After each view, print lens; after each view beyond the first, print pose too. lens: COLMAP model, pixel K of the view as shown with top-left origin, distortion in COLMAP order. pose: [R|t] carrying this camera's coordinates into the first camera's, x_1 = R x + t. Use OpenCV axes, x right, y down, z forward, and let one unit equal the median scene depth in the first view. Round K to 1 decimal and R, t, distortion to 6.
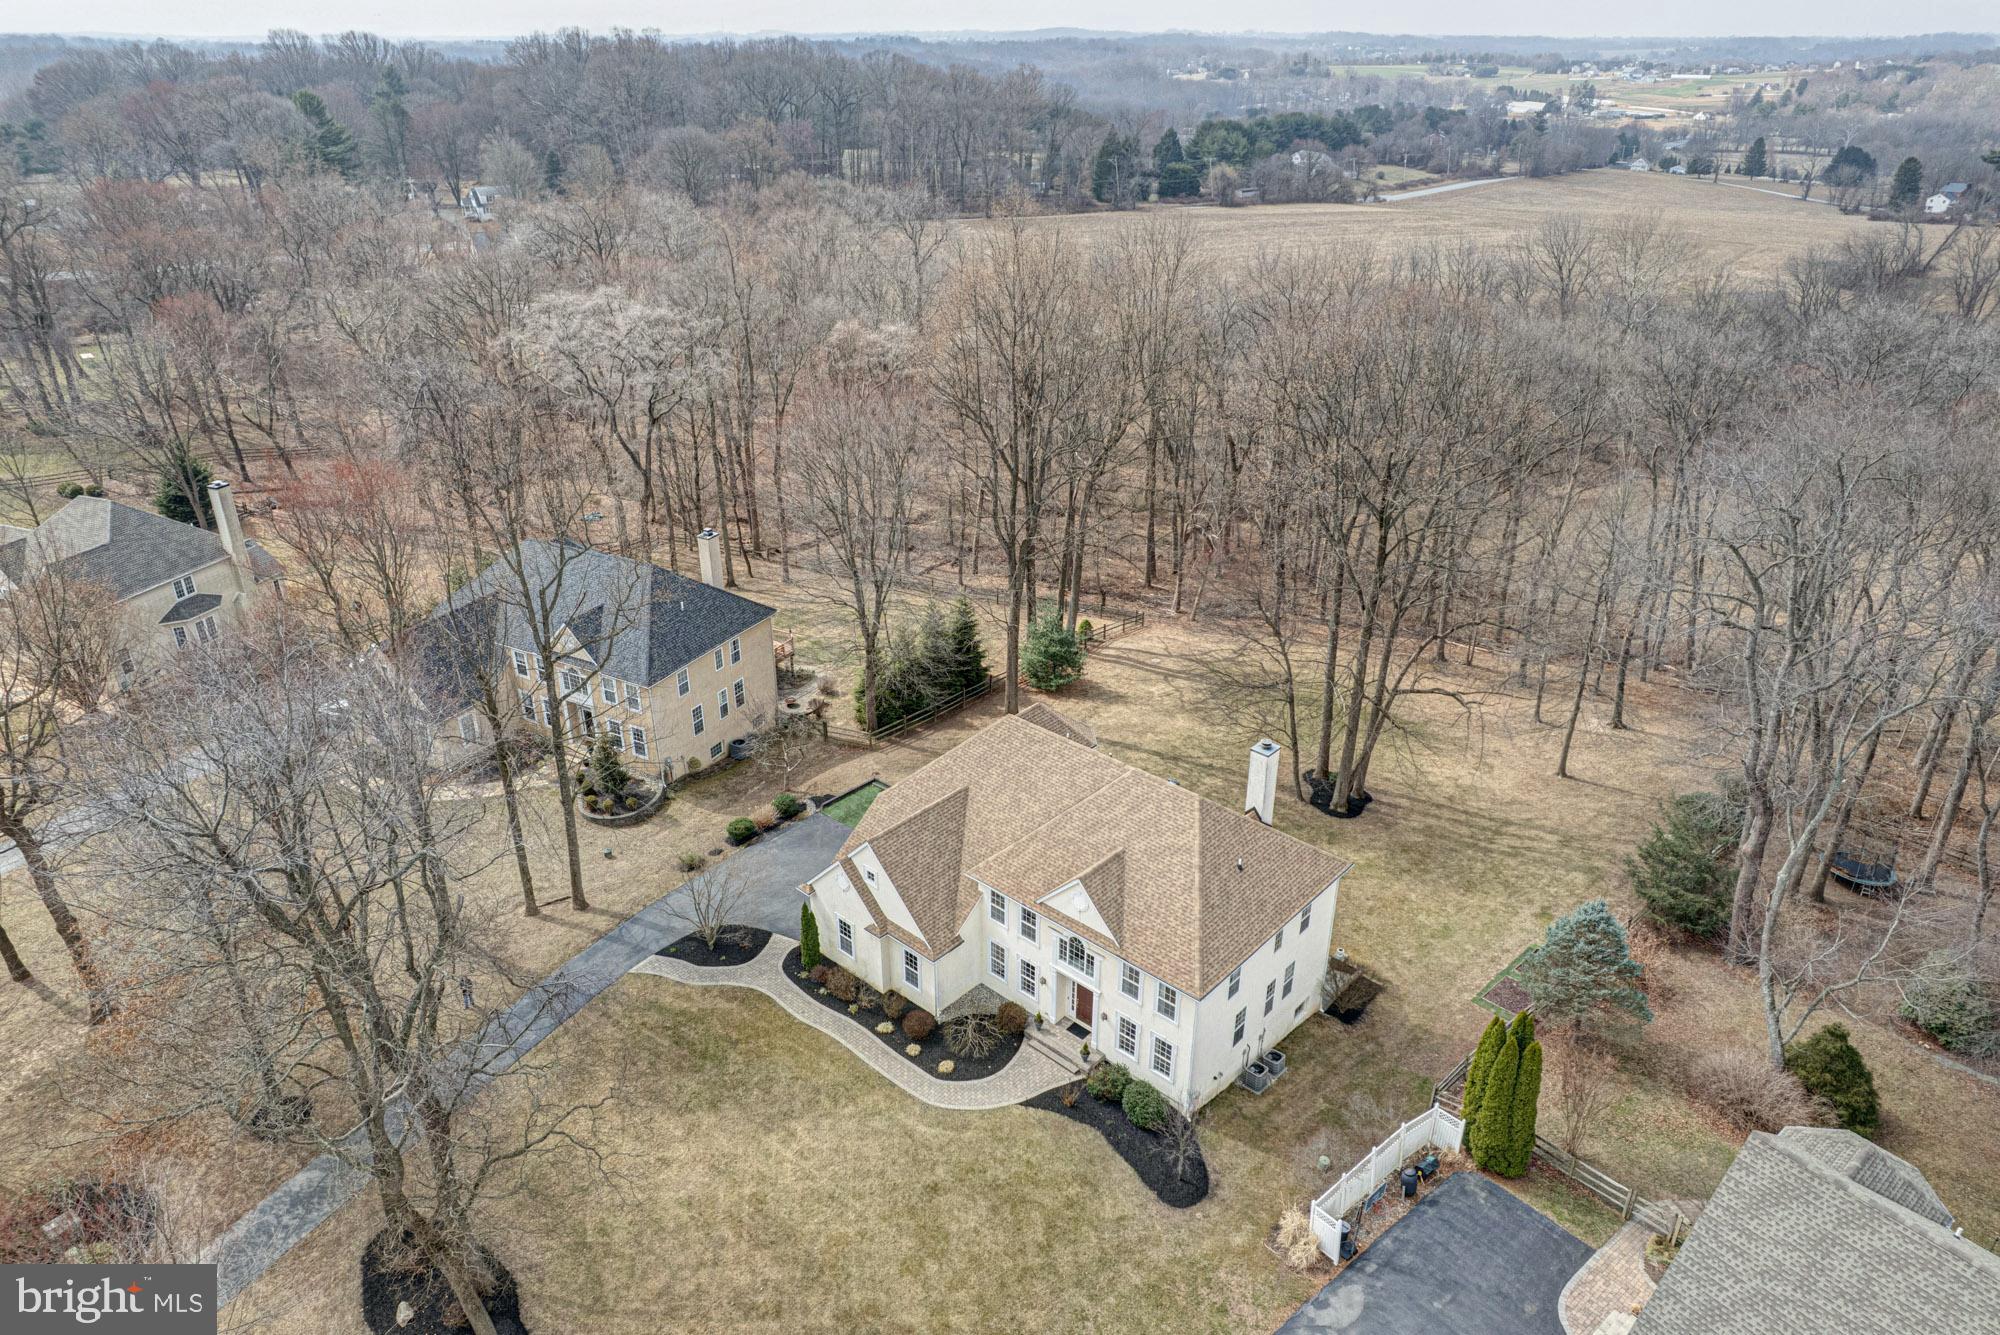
lens RADIAL K [[1291.4, 0, 1024.9], [0, 1291.4, 664.2], [0, 0, 1]] dist [-0.065977, 0.048833]
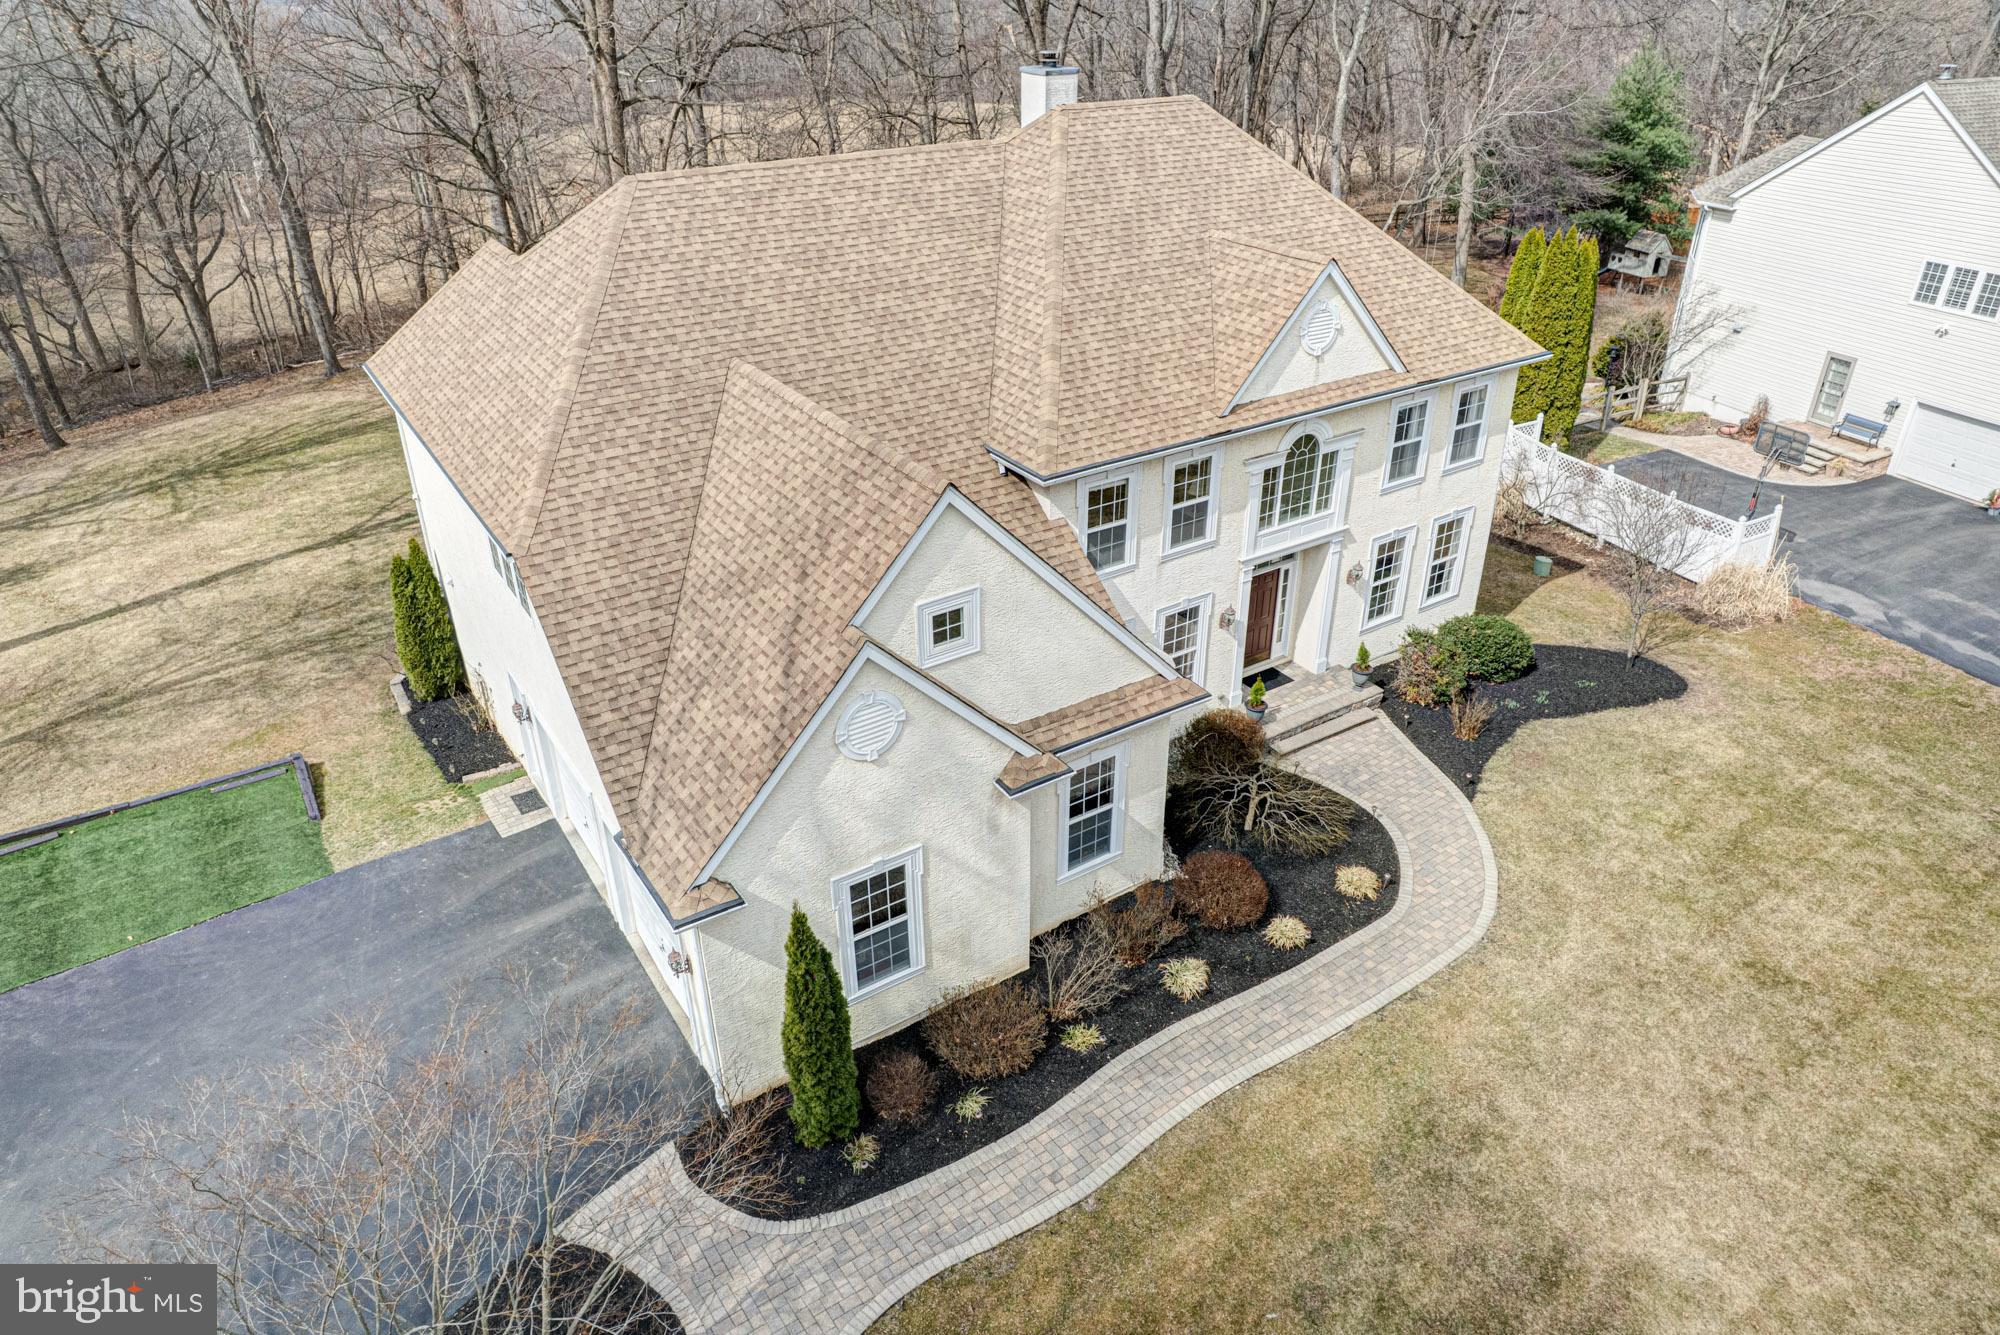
lens RADIAL K [[1274.7, 0, 1018.3], [0, 1274.7, 642.6], [0, 0, 1]] dist [-0.023179, 0.002362]
pose [[0.253829, -0.473860, 0.843225, -0.360779], [0.435745, 0.834322, 0.337688, 0.080926], [-0.863538, 0.281716, 0.418257, 0.883609]]
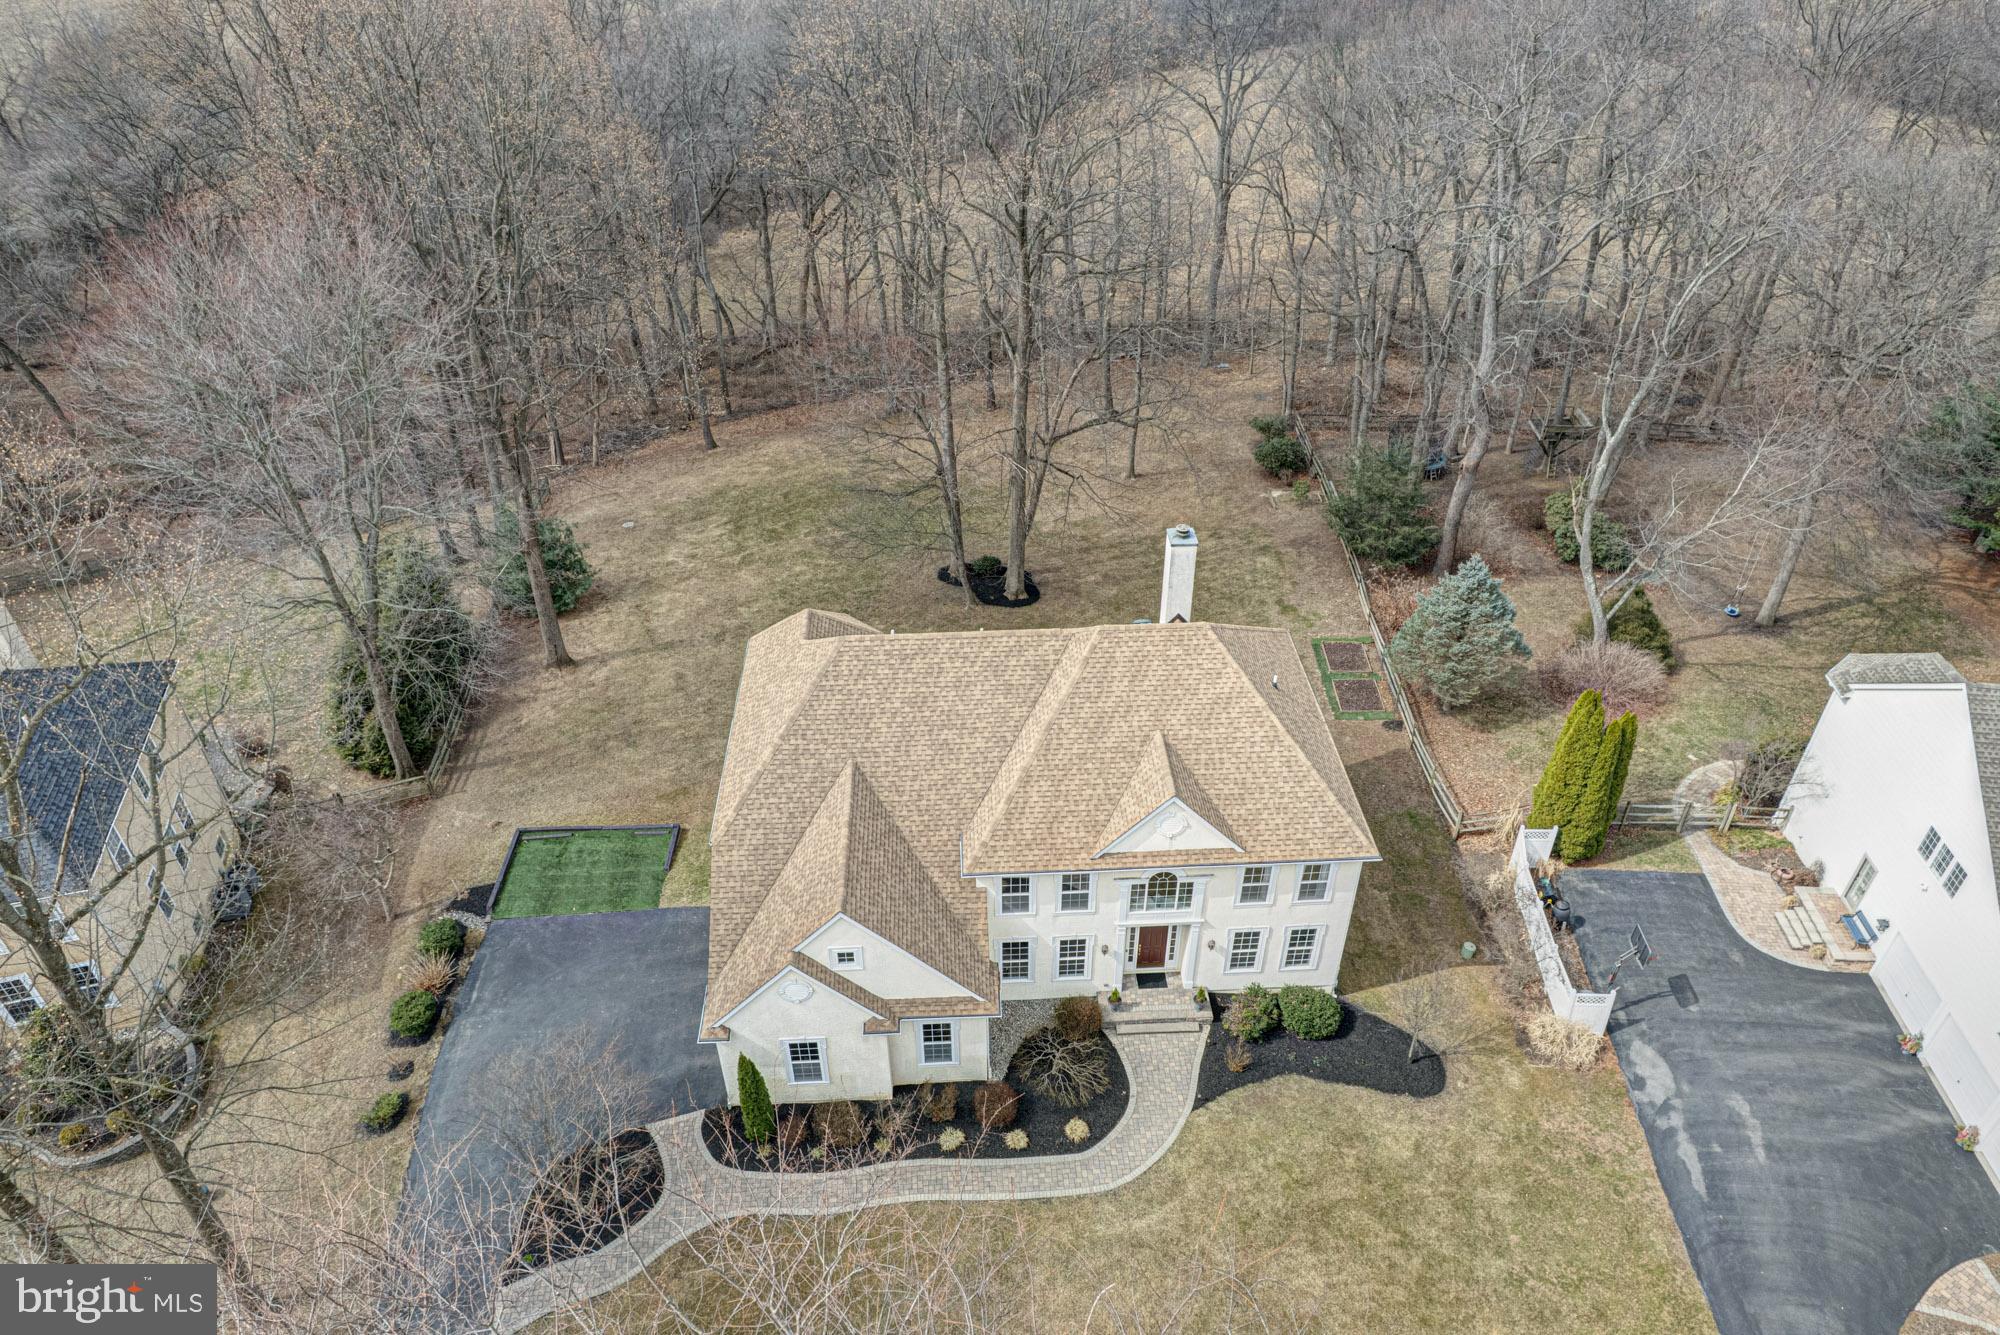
lens RADIAL K [[1291.4, 0, 1024.9], [0, 1291.4, 664.2], [0, 0, 1]] dist [-0.065977, 0.048833]
pose [[0.707093, -0.415147, 0.572427, -0.361513], [0.314626, 0.909681, 0.271093, -0.107207], [-0.633269, -0.011587, 0.773845, 0.472921]]
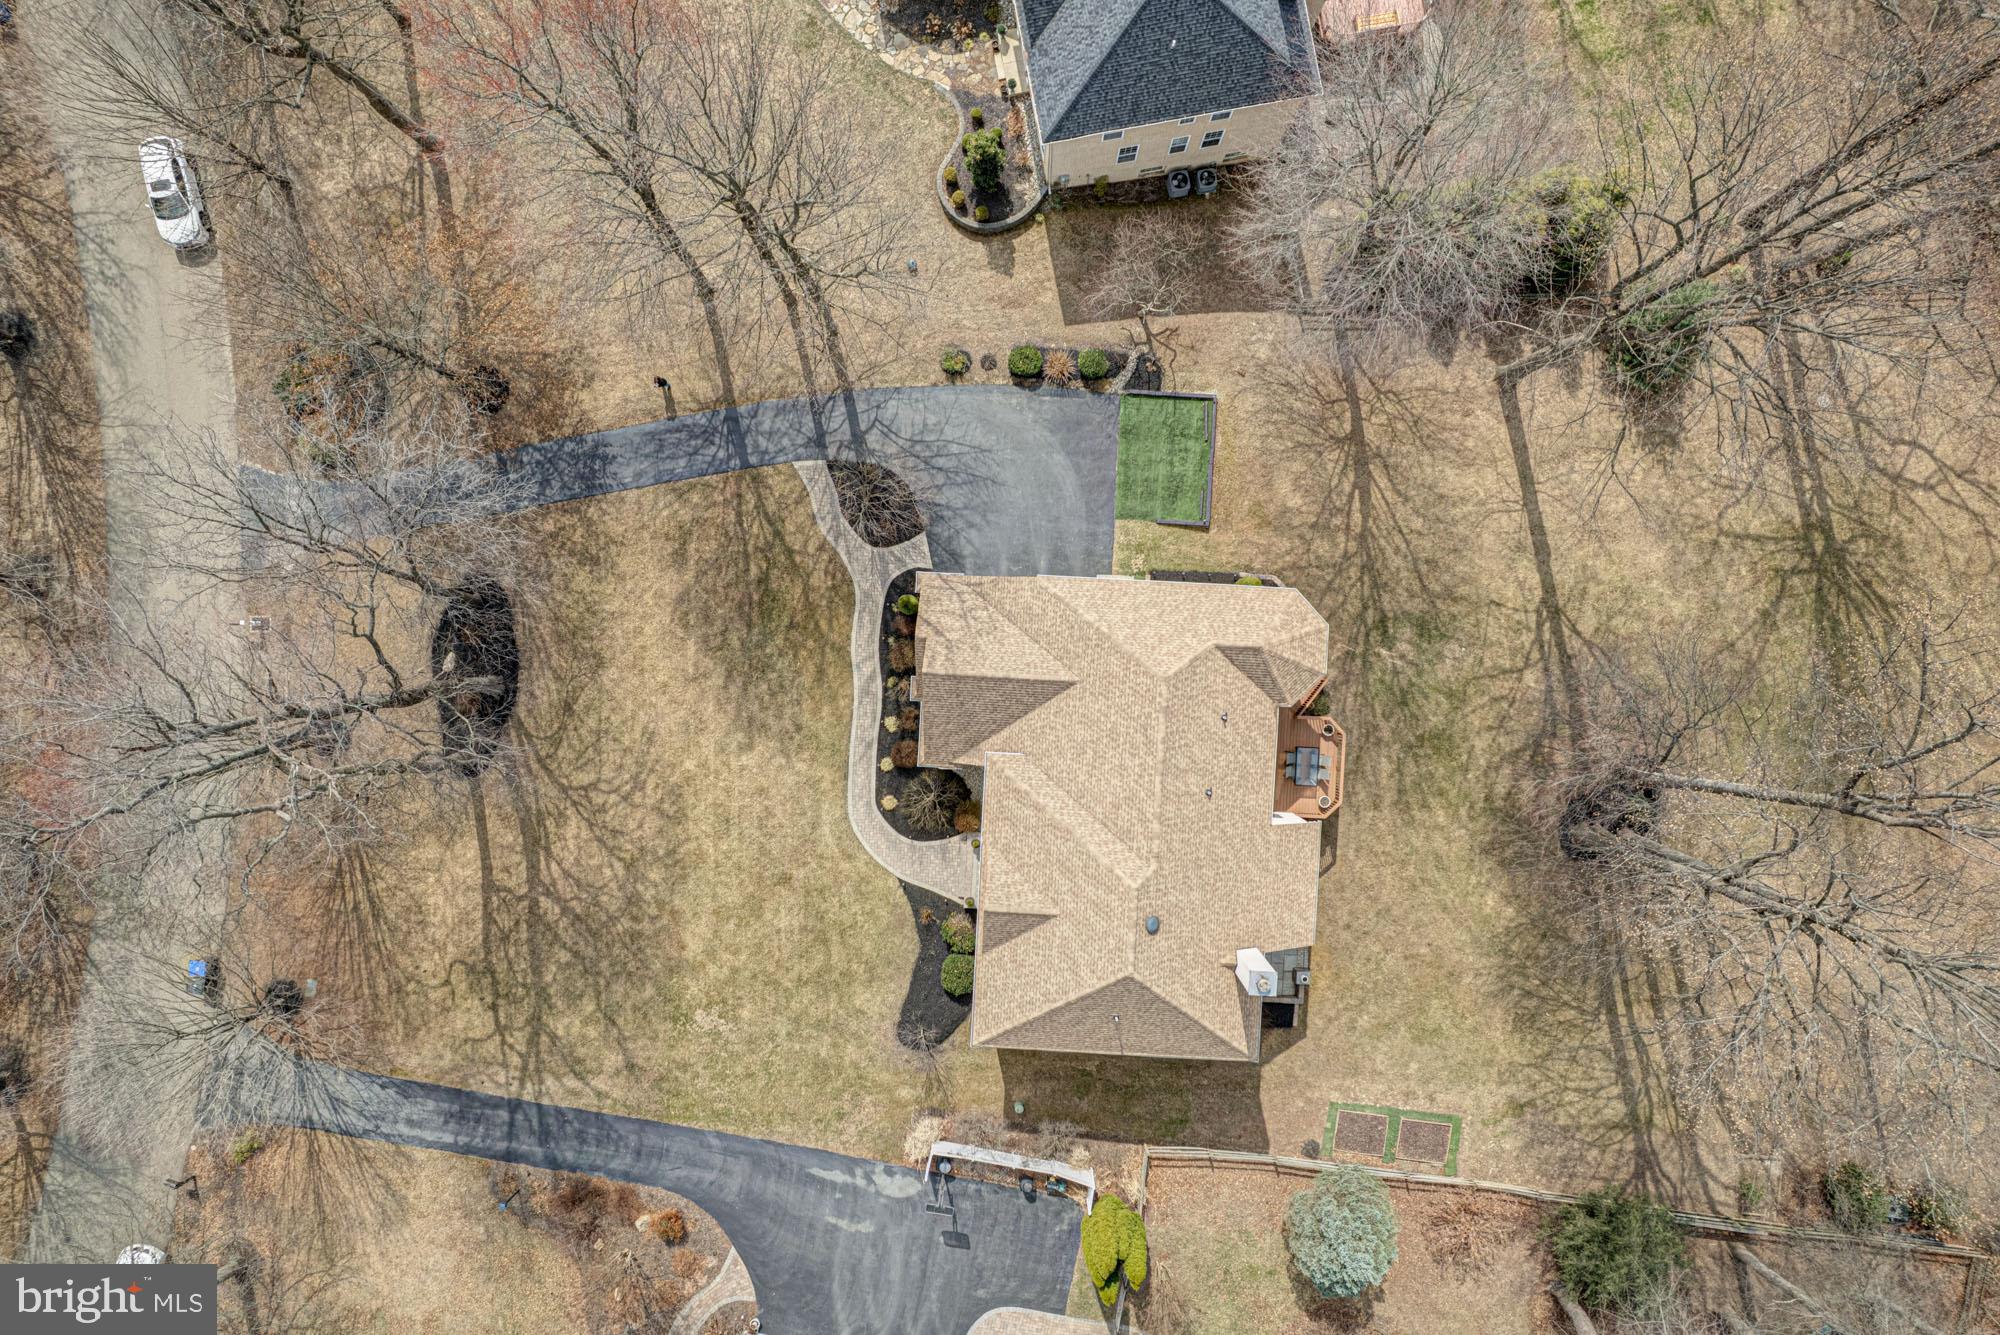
lens RADIAL K [[1291.4, 0, 1024.9], [0, 1291.4, 664.2], [0, 0, 1]] dist [-0.065977, 0.048833]
pose [[0.619502, 0.784995, 0.000463, -0.080709], [-0.340419, 0.268120, 0.901236, -0.729740], [0.707341, -0.558475, 0.433329, 0.651607]]
